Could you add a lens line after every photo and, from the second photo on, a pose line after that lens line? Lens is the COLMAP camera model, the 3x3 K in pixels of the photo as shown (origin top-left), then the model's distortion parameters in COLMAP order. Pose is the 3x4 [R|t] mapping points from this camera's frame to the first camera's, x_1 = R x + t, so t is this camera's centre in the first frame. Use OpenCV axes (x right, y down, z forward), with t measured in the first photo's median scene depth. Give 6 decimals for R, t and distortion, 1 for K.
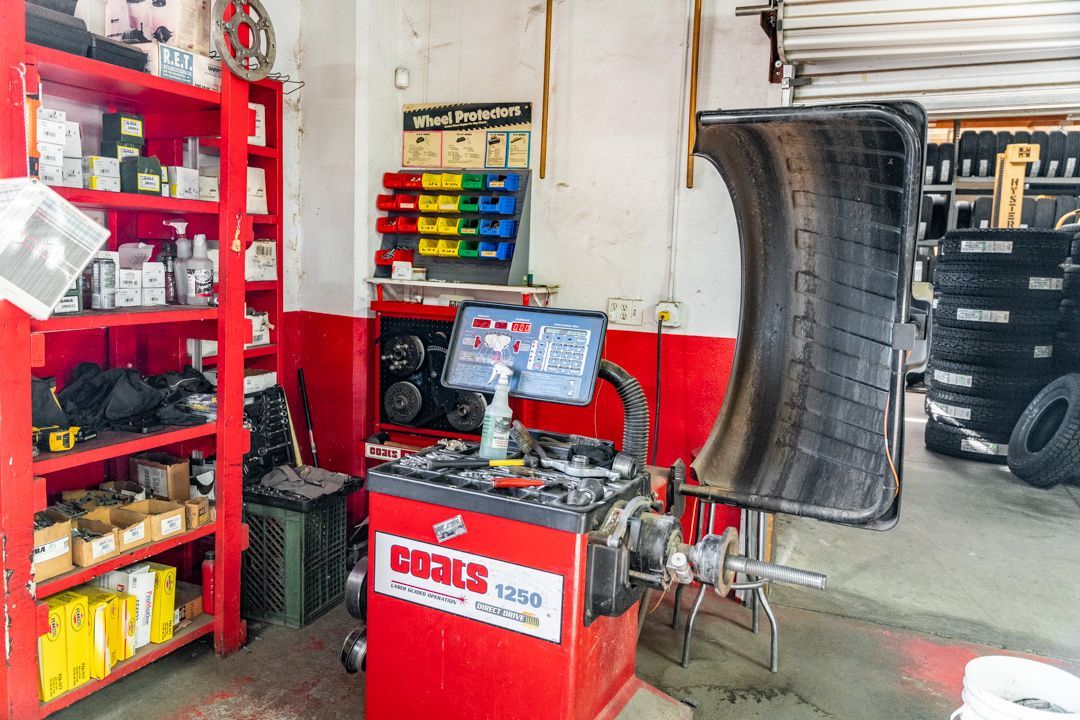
lens RADIAL K [[862.1, 0, 540.0], [0, 862.1, 360.0], [0, 0, 1]] dist [0.009306, 0.006422]
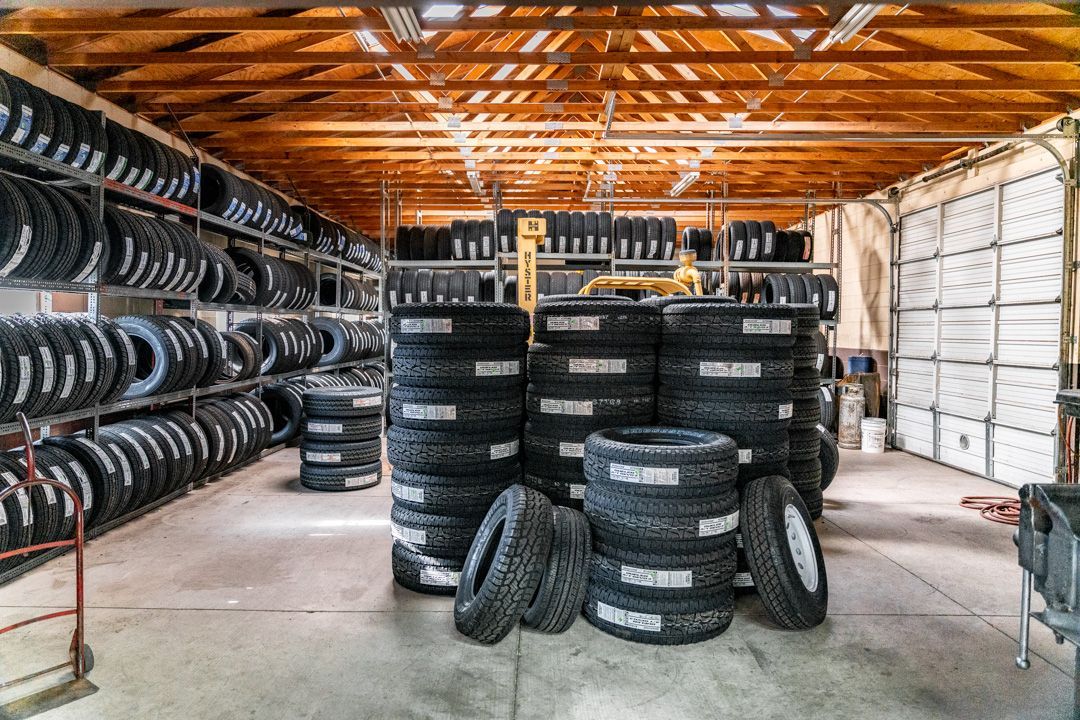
lens RADIAL K [[728.6, 0, 540.0], [0, 728.6, 360.0], [0, 0, 1]] dist [-0.001676, 0.000303]
pose [[0.926349, -0.049203, 0.373438, 0.352228], [0.077222, 0.995181, -0.060435, -0.049410], [-0.368665, 0.084822, 0.925684, 0.332802]]
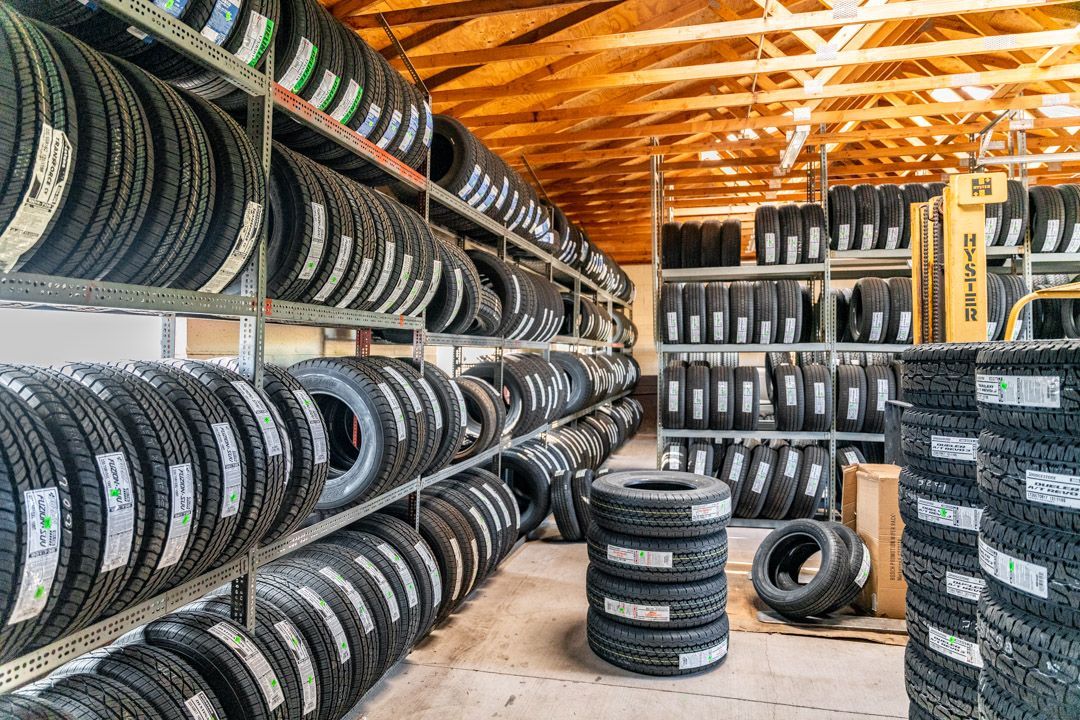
lens RADIAL K [[728.6, 0, 540.0], [0, 728.6, 360.0], [0, 0, 1]] dist [-0.001676, 0.000303]
pose [[0.986949, -0.042520, 0.155317, 0.290150], [0.060640, 0.991645, -0.113856, -0.134527], [-0.149178, 0.121789, 0.981282, 0.858015]]
